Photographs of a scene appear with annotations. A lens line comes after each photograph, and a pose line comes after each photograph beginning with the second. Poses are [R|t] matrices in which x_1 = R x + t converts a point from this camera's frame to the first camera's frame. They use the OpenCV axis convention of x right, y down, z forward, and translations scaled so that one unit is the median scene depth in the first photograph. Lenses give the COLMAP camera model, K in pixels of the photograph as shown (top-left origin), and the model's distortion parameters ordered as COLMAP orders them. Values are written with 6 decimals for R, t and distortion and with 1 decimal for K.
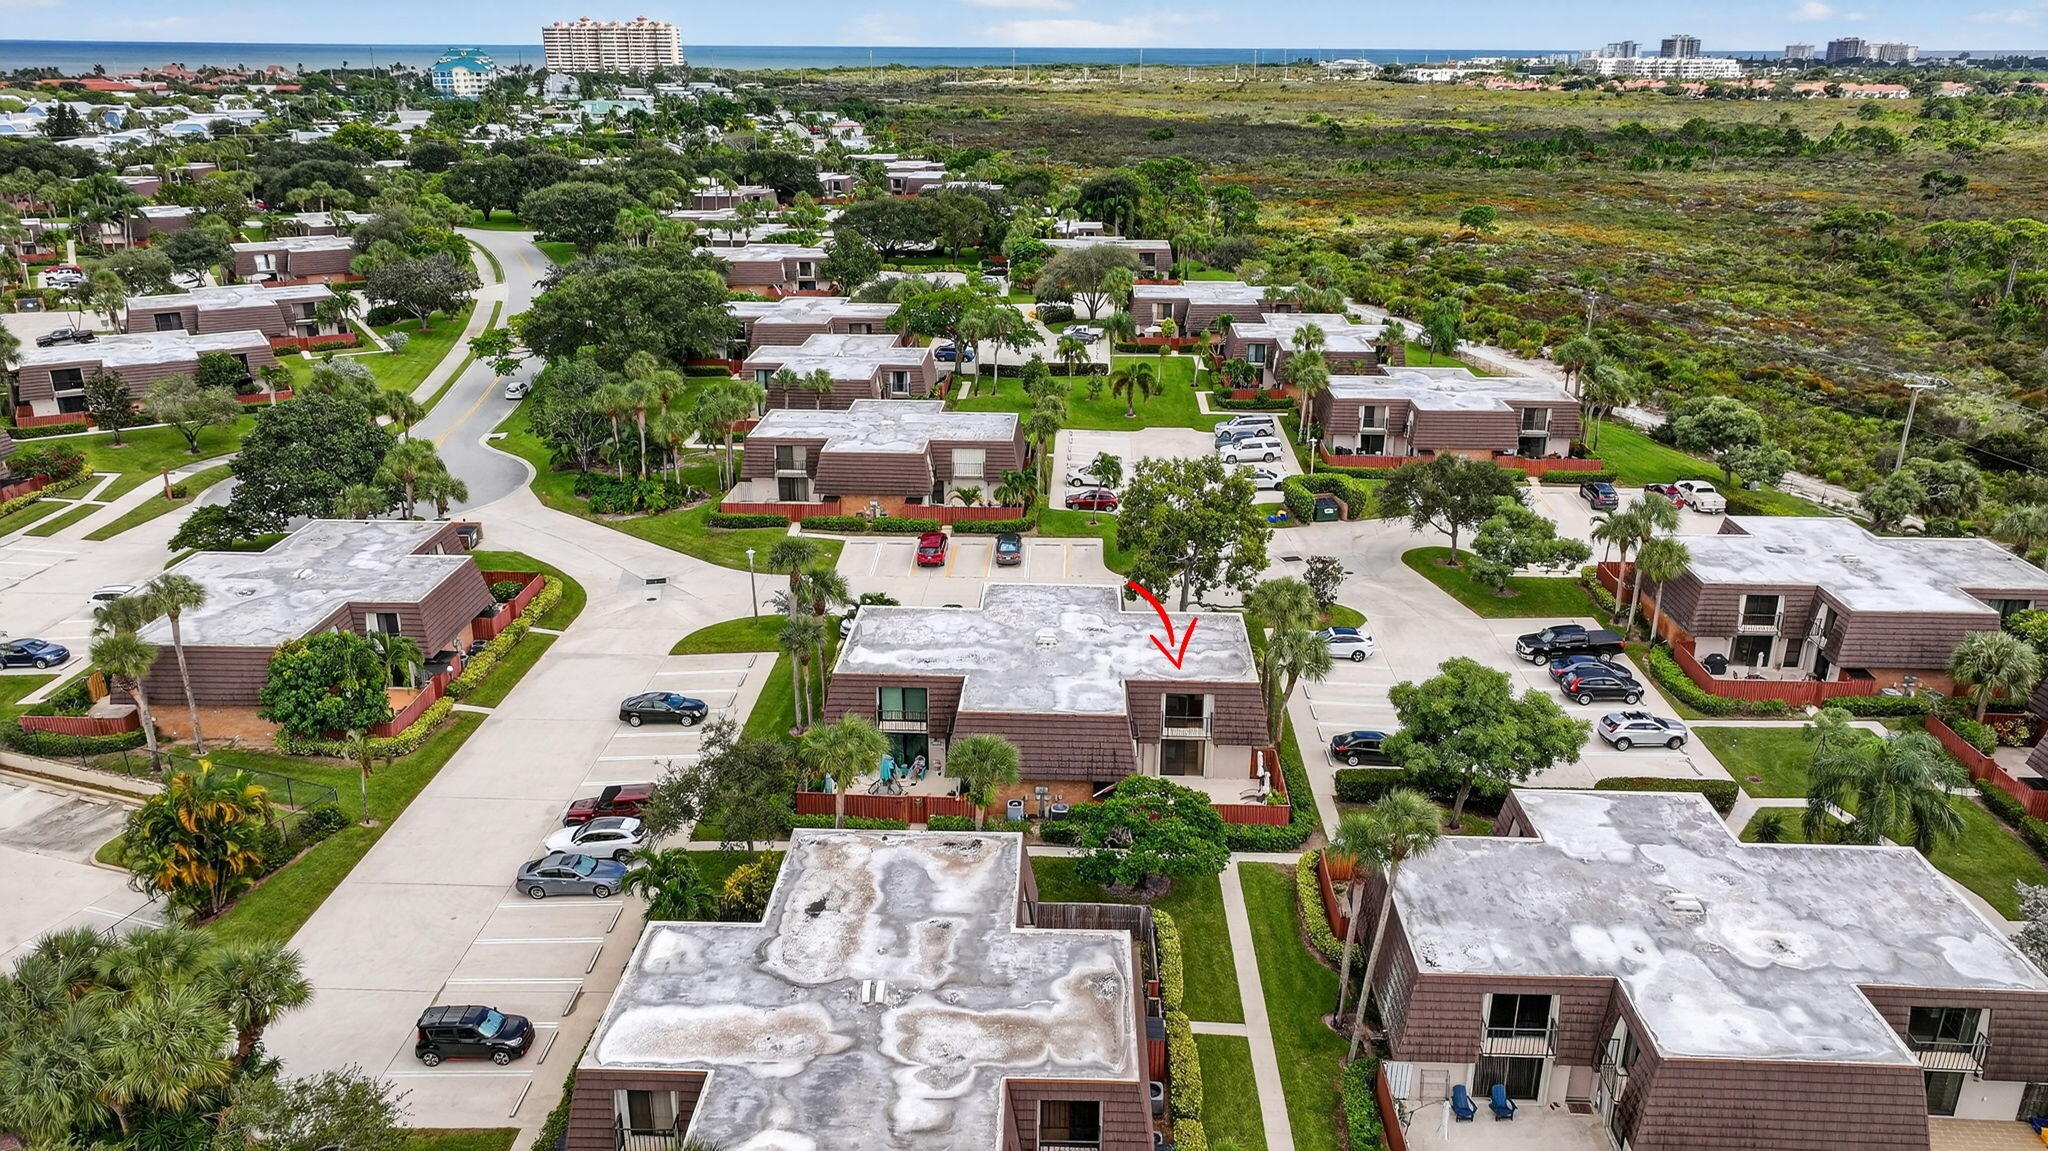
lens RADIAL K [[1436.1, 0, 1024.0], [0, 1436.1, 575.5], [0, 0, 1]] dist [-0.000923, 0.009730]
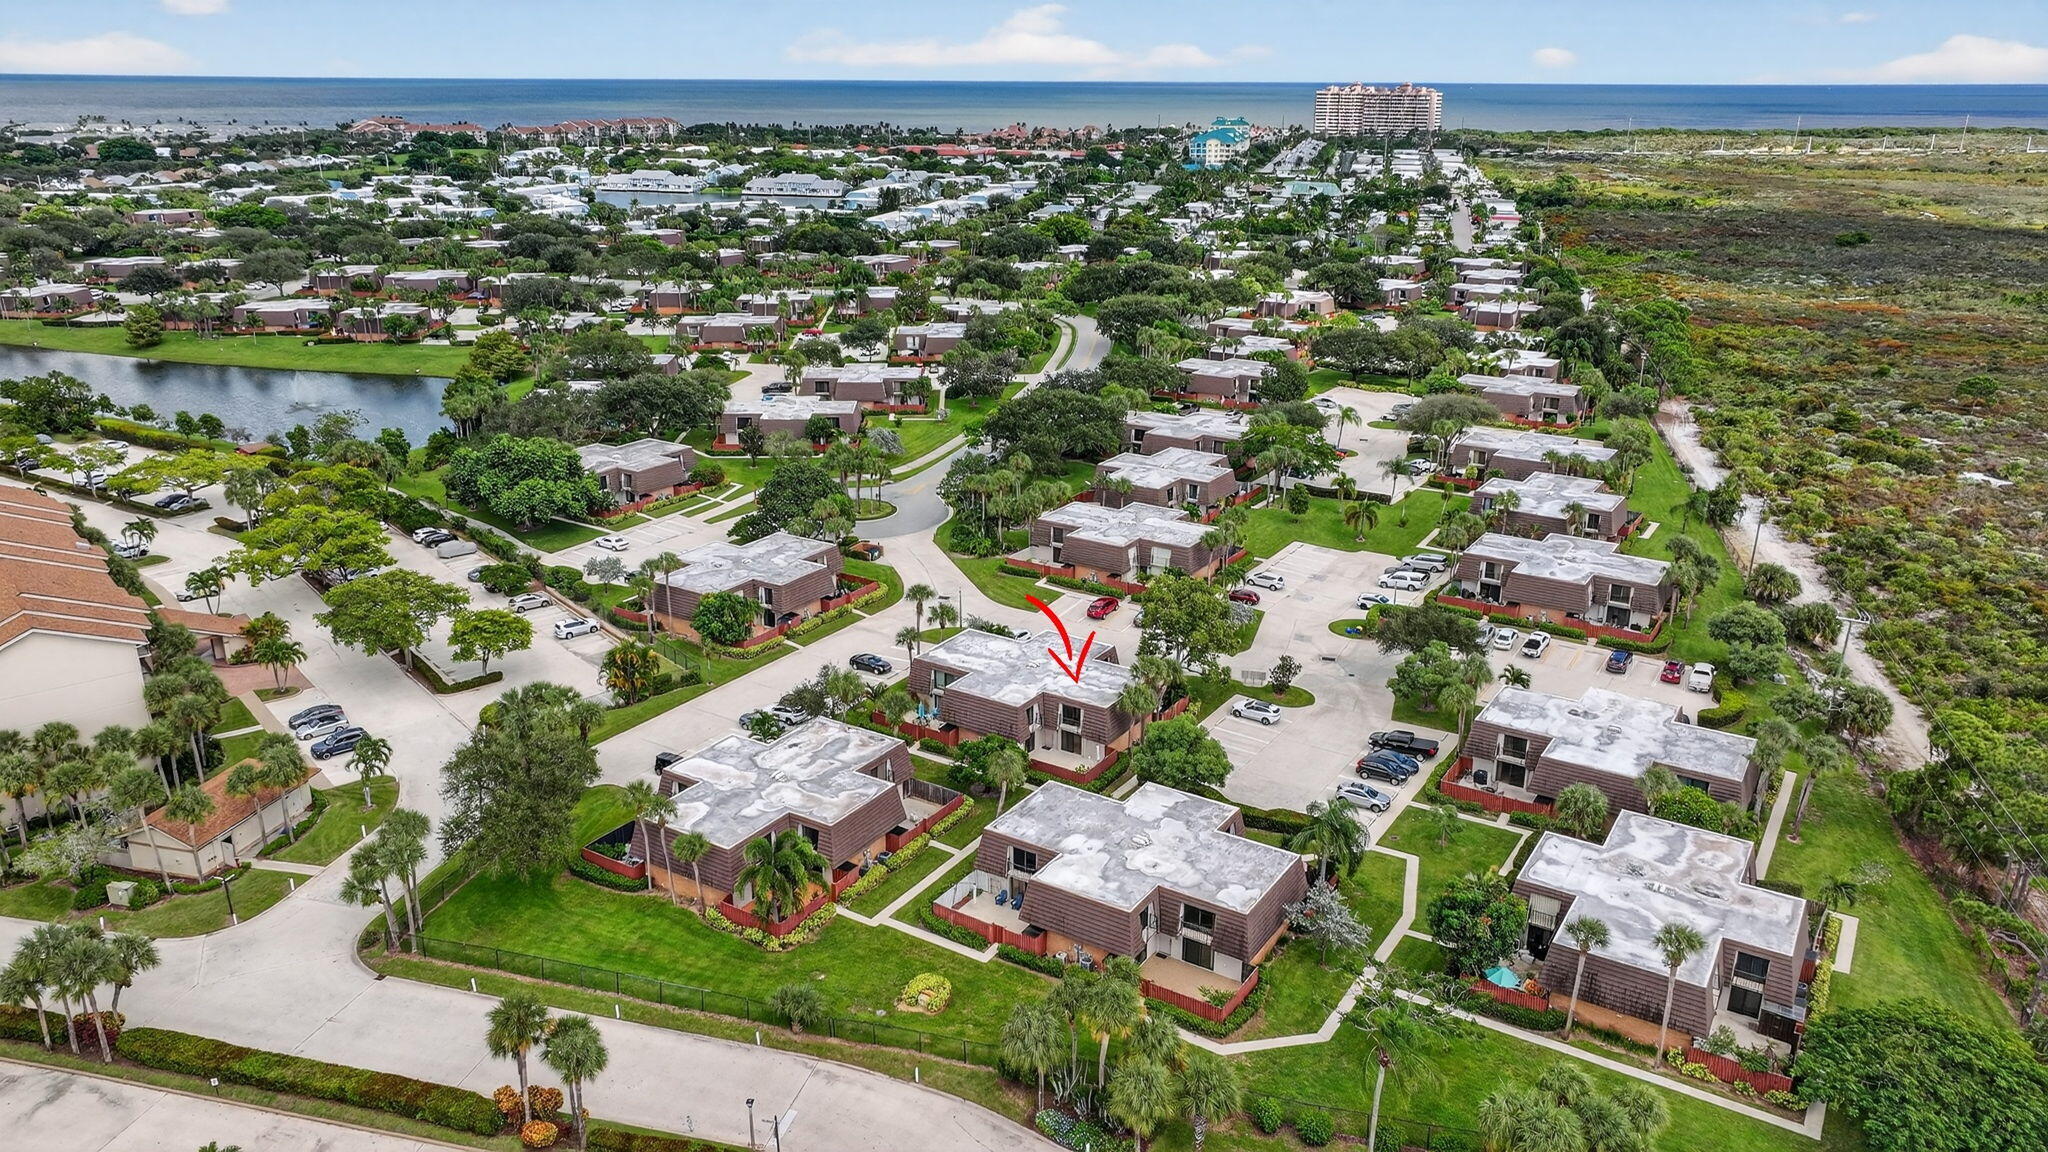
lens RADIAL K [[1436.1, 0, 1024.0], [0, 1436.1, 576.0], [0, 0, 1]] dist [-0.000923, 0.009730]
pose [[0.862424, 0.165580, -0.478340, 0.669676], [-0.175900, 0.984127, 0.023523, -0.082690], [0.474642, 0.063853, 0.877860, -0.464761]]
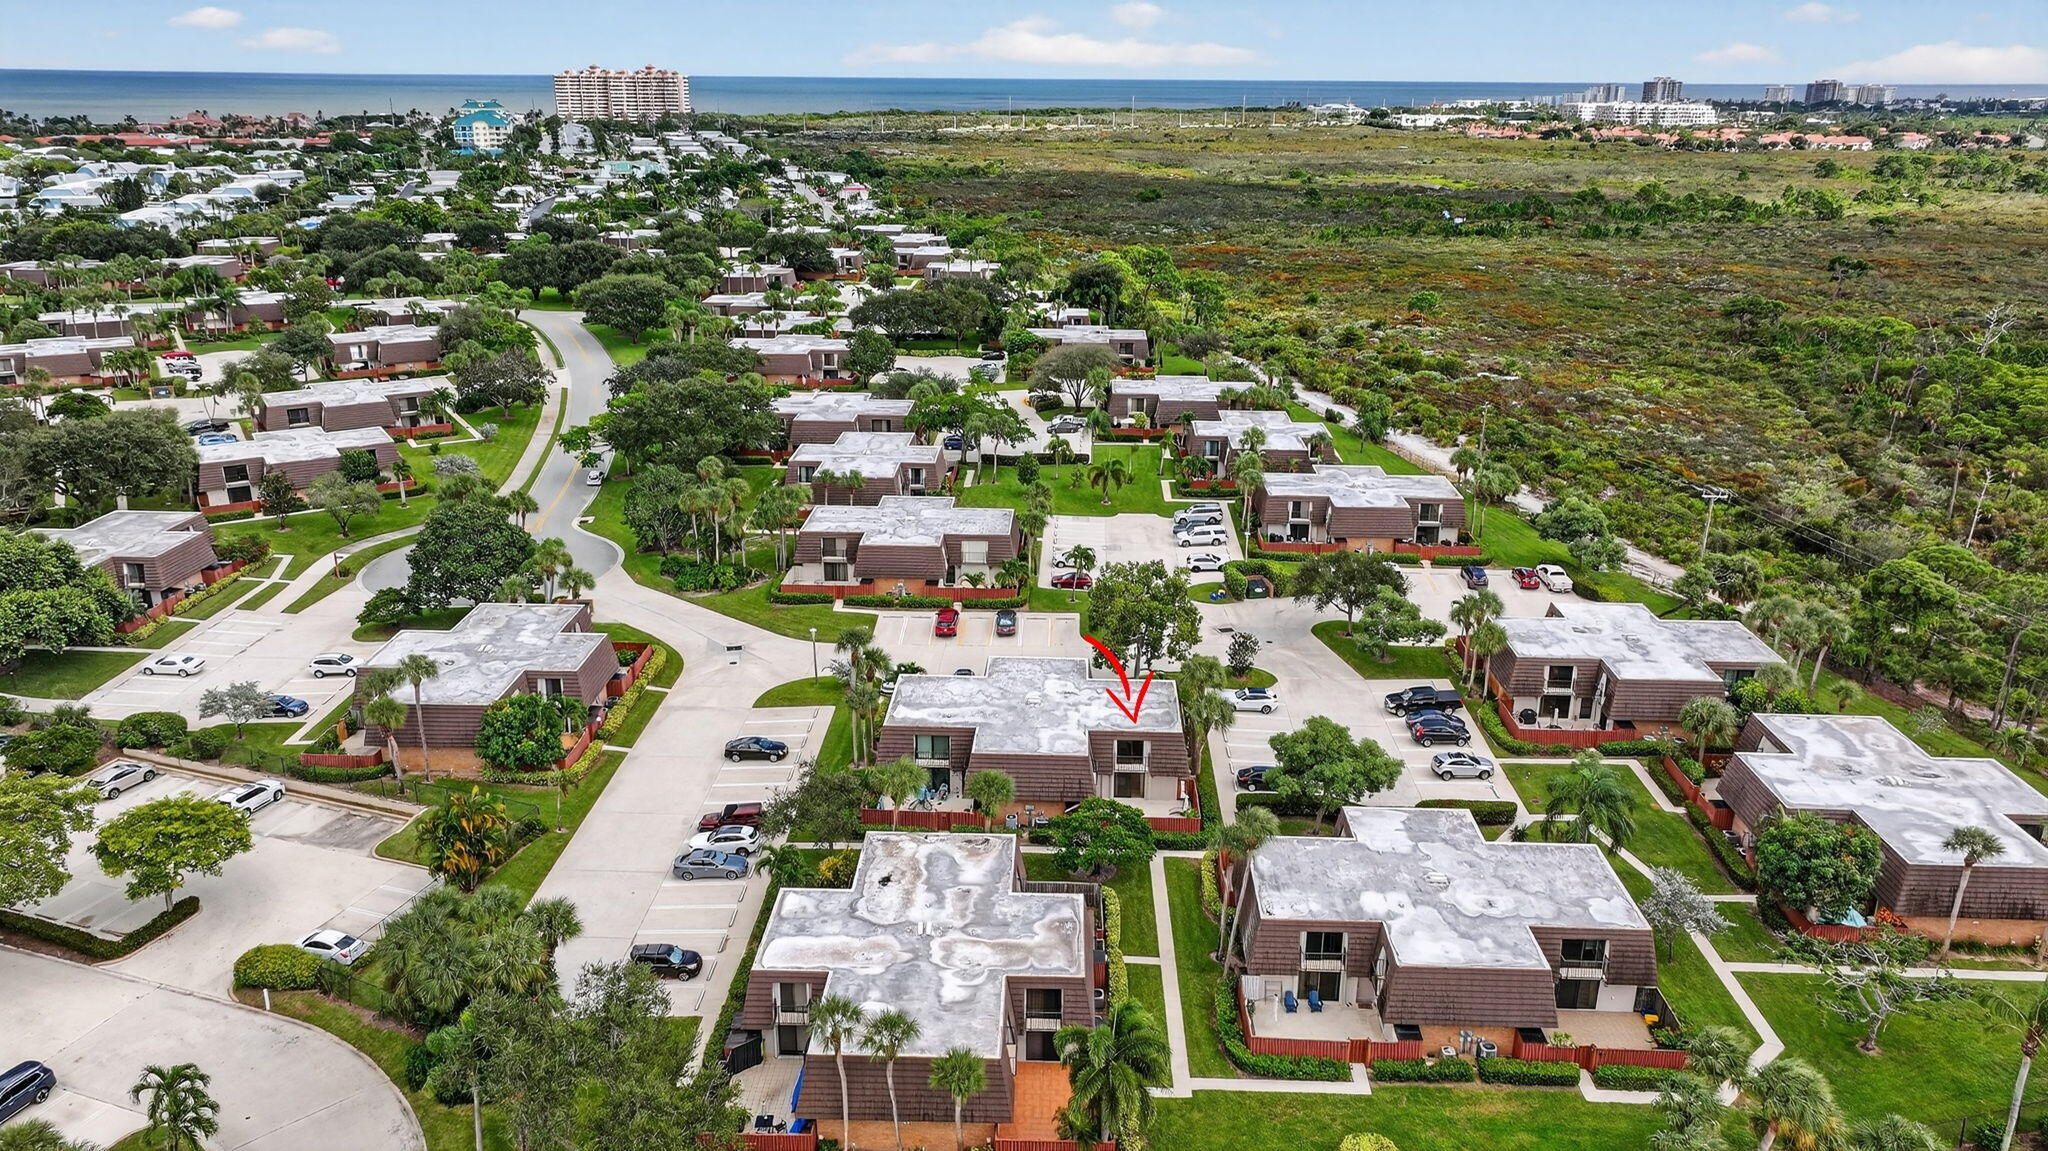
lens RADIAL K [[1436.1, 0, 1024.0], [0, 1436.1, 575.5], [0, 0, 1]] dist [-0.000923, 0.009730]
pose [[0.999992, 0.001907, 0.003441, 0.000939], [-0.001843, 0.999825, -0.018610, -0.040755], [-0.003476, 0.018604, 0.999821, -0.320471]]
